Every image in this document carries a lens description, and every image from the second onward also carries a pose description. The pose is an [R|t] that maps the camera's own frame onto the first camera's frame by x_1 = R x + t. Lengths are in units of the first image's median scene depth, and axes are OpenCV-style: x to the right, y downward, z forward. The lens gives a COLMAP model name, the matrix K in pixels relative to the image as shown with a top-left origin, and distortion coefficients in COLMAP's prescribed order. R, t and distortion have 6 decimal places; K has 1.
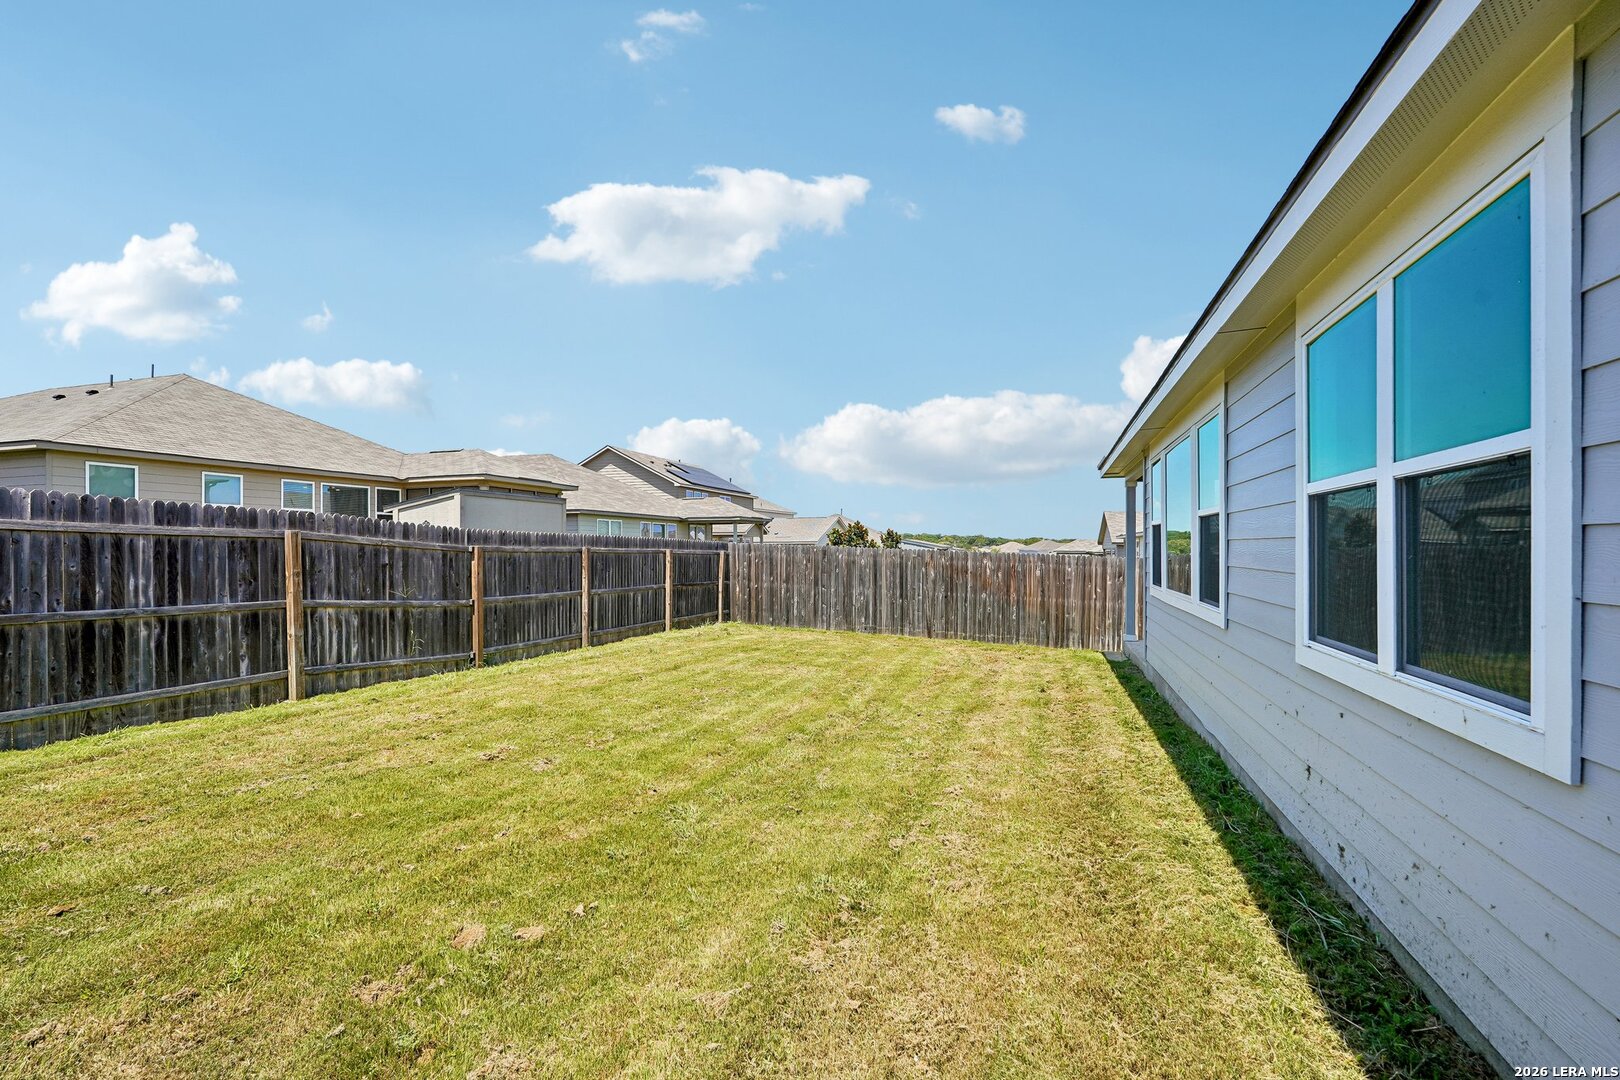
lens RADIAL K [[735.2, 0, 809.0], [0, 735.2, 544.6], [0, 0, 1]] dist [-0.002322, -0.000234]
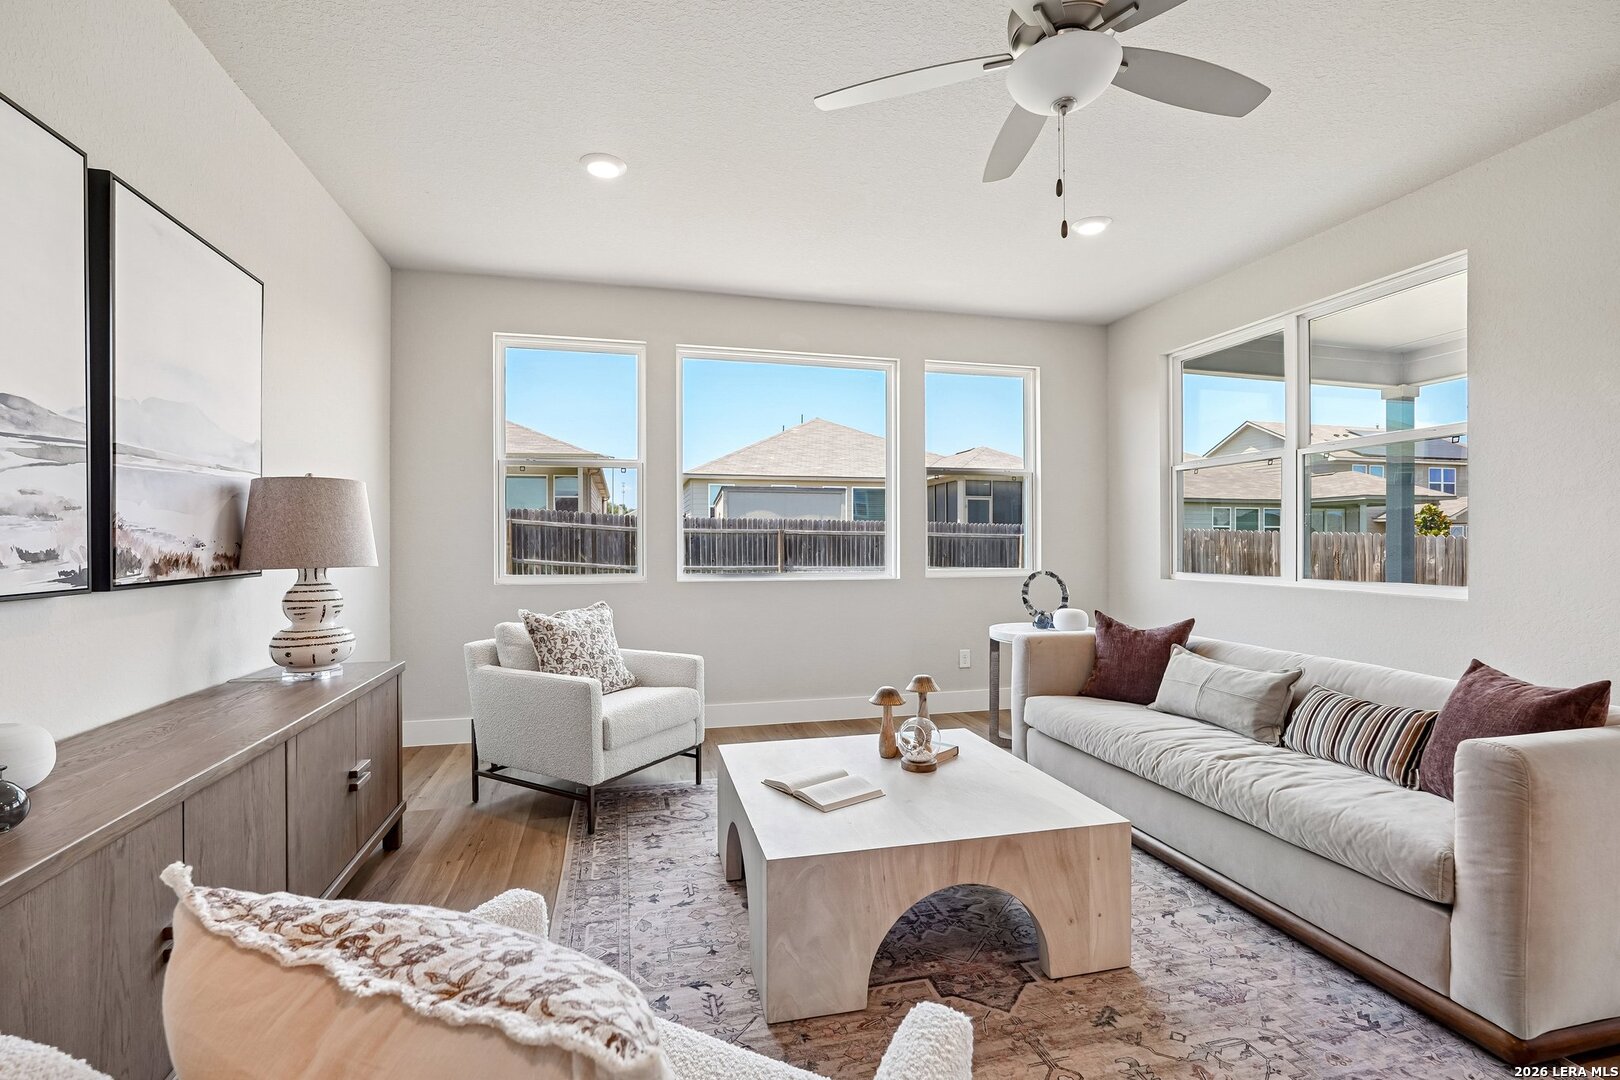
lens RADIAL K [[717.4, 0, 803.7], [0, 717.4, 544.8], [0, 0, 1]] dist [-0.016077, 0.008904]
pose [[0.523759, 0.002121, -0.851864, 1.053870], [0.003375, 0.999984, 0.004565, 0.034108], [0.851860, -0.005266, 0.523743, 0.640856]]
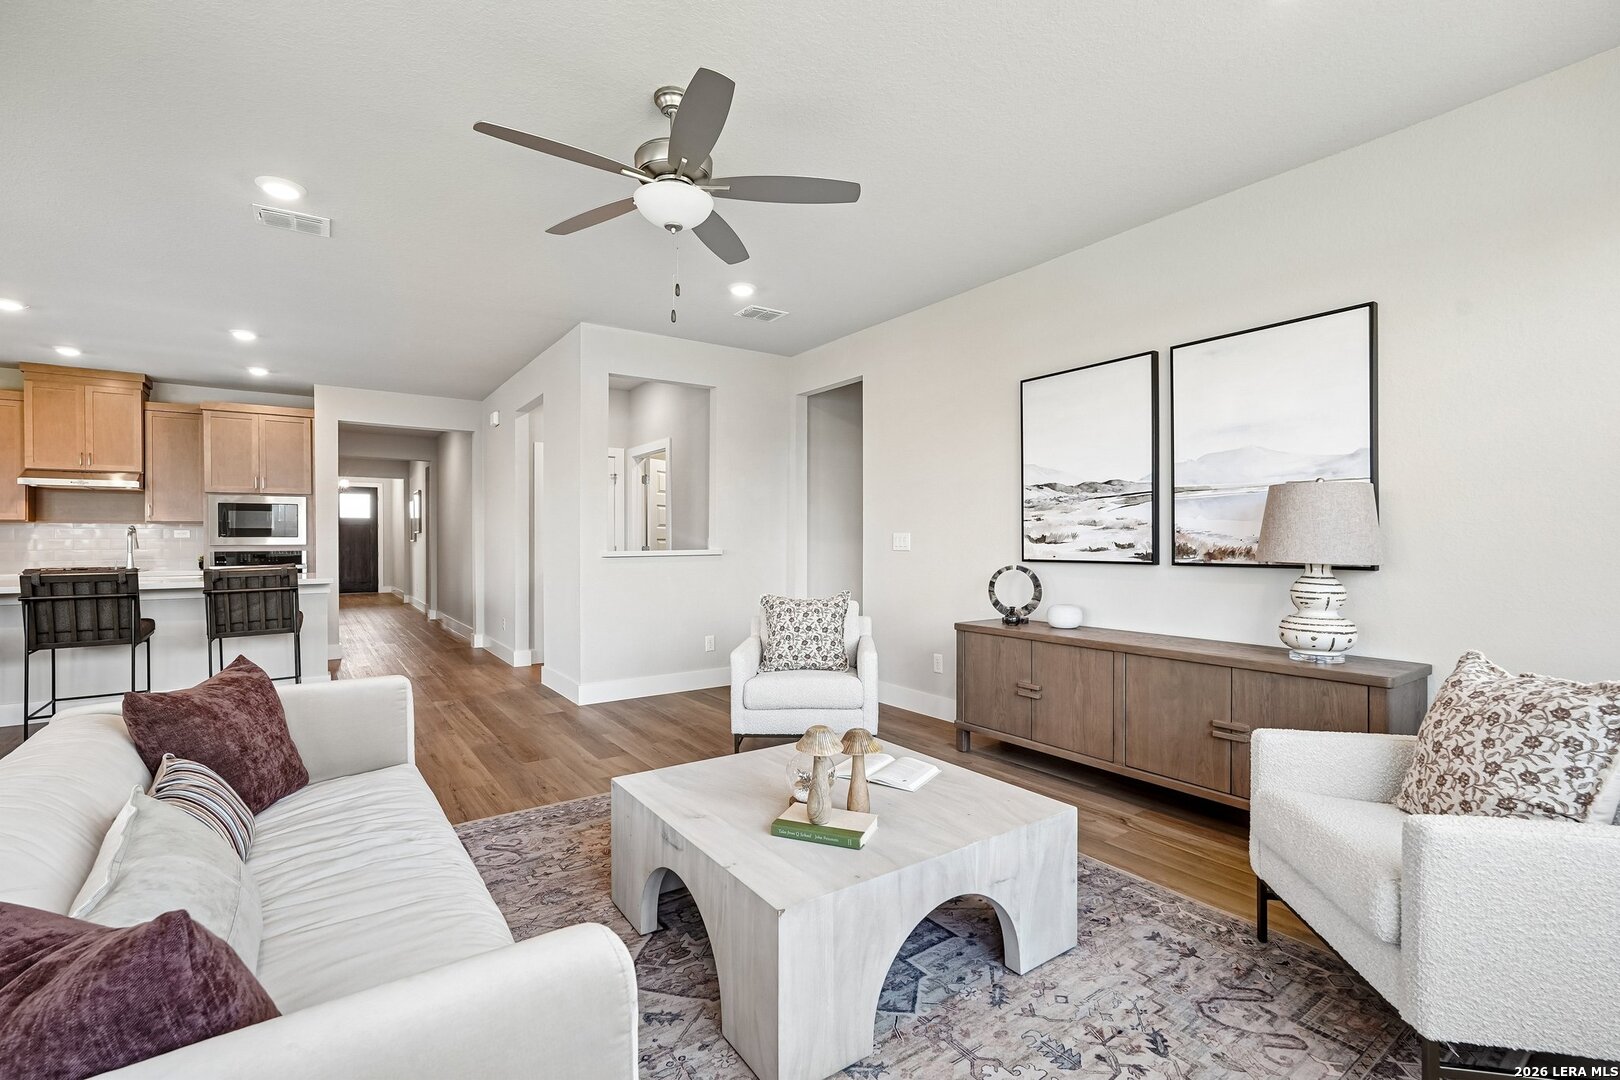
lens RADIAL K [[710.3, 0, 802.1], [0, 710.3, 543.3], [0, 0, 1]] dist [-0.006673, 0.002053]
pose [[-0.793670, -0.002017, 0.608345, 0.636208], [0.000486, 0.999992, 0.003949, 0.033866], [-0.608348, 0.003430, -0.793663, 1.078444]]
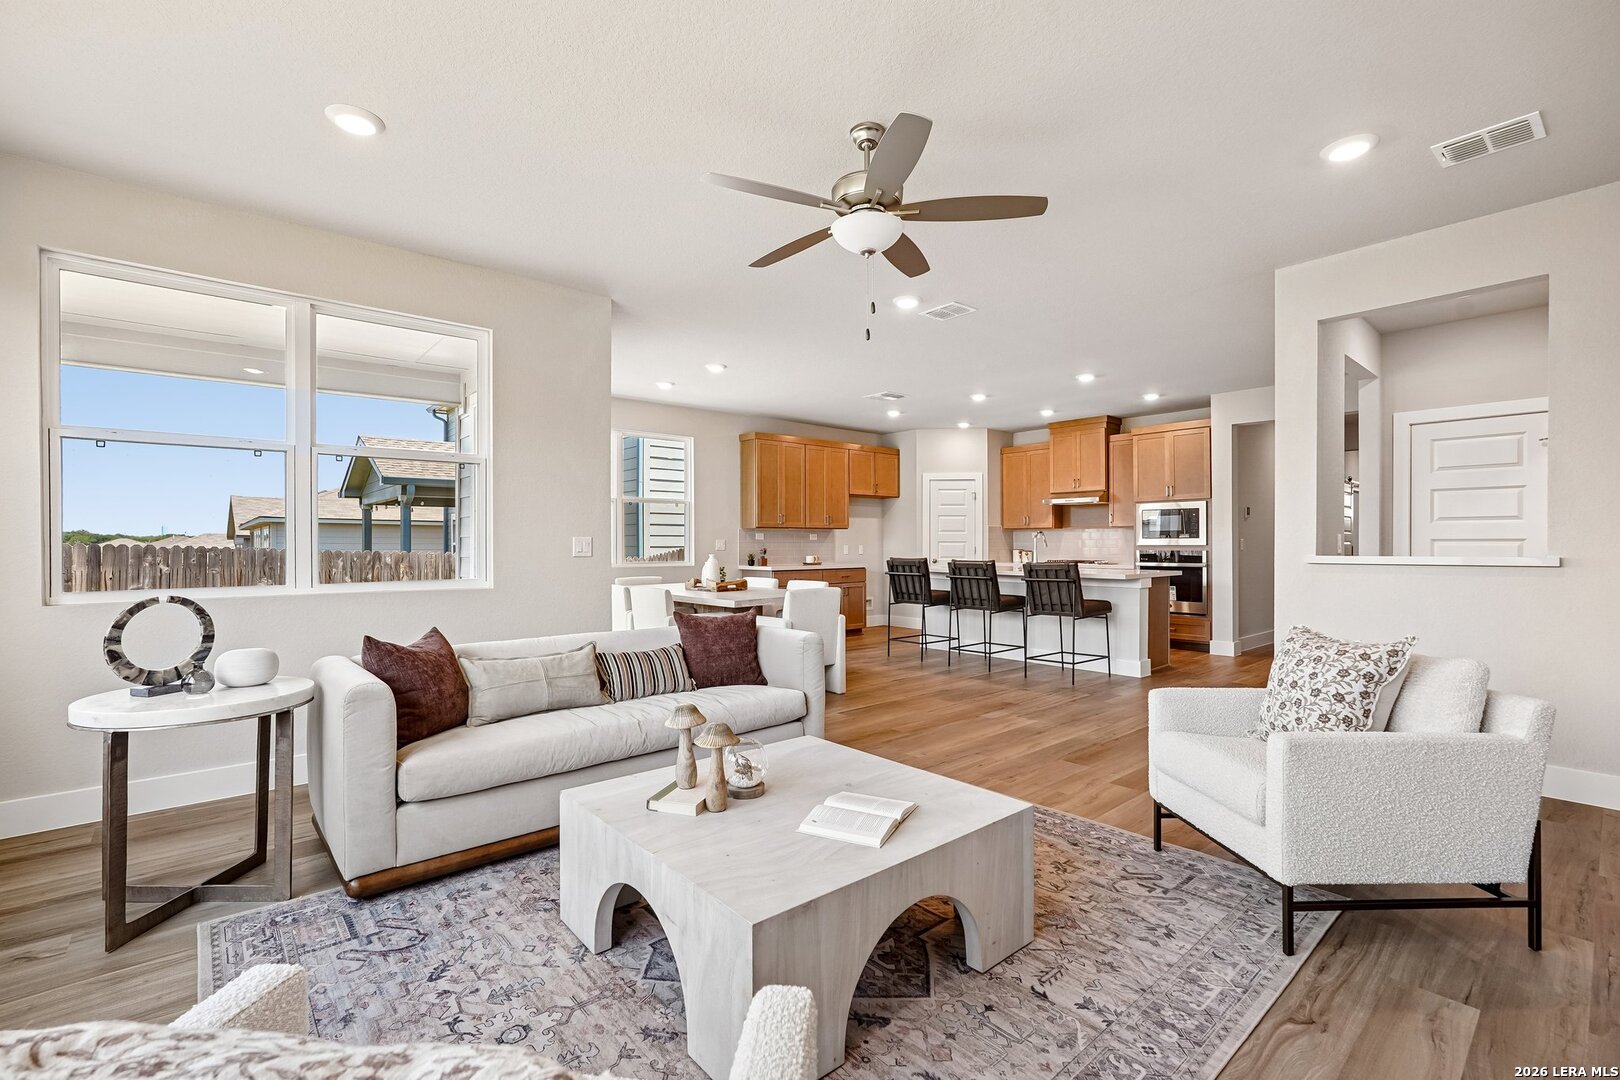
lens RADIAL K [[716.7, 0, 810.0], [0, 716.7, 540.0], [0, 0, 1]] dist [-0.013575, 0.000206]
pose [[0.518151, 0.000900, 0.855289, 0.560654], [0.000907, 0.999998, -0.001602, 0.033191], [-0.855289, 0.001606, 0.518149, 0.681070]]
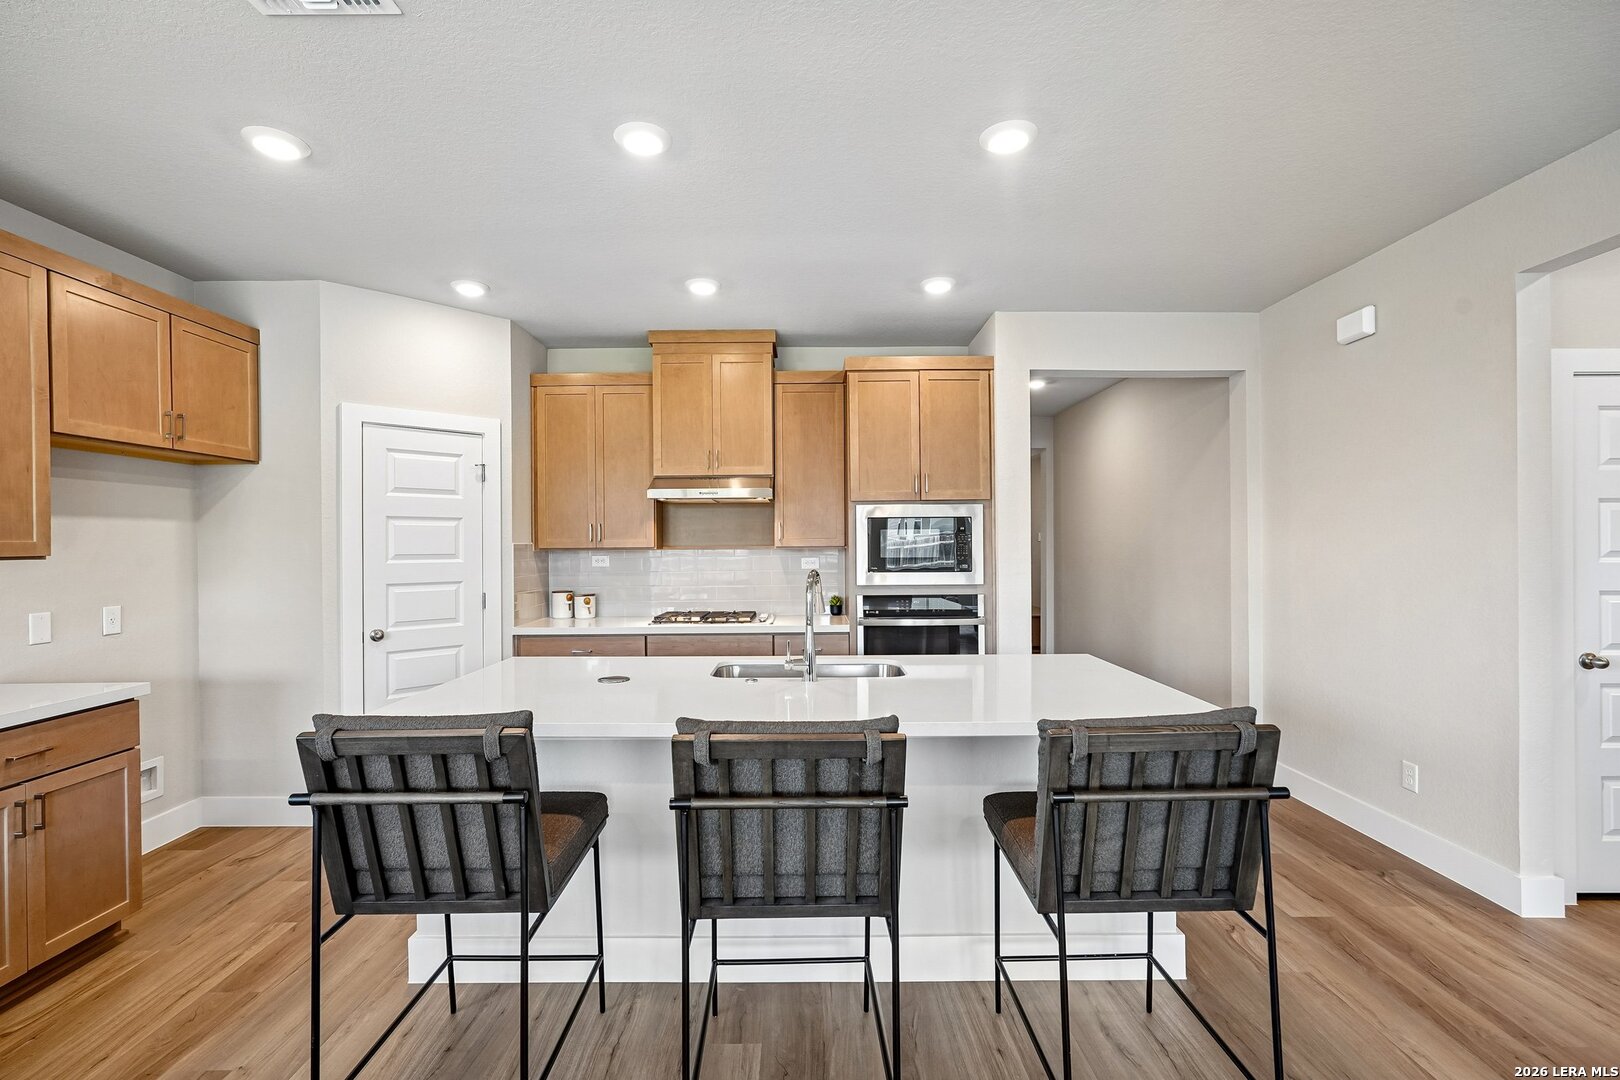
lens RADIAL K [[717.4, 0, 803.7], [0, 717.4, 544.8], [0, 0, 1]] dist [-0.016077, 0.008904]
pose [[-0.303511, -0.004226, 0.952819, 1.245058], [0.003886, 0.999976, 0.005673, 0.003937], [-0.952820, 0.005424, -0.303487, 1.038413]]
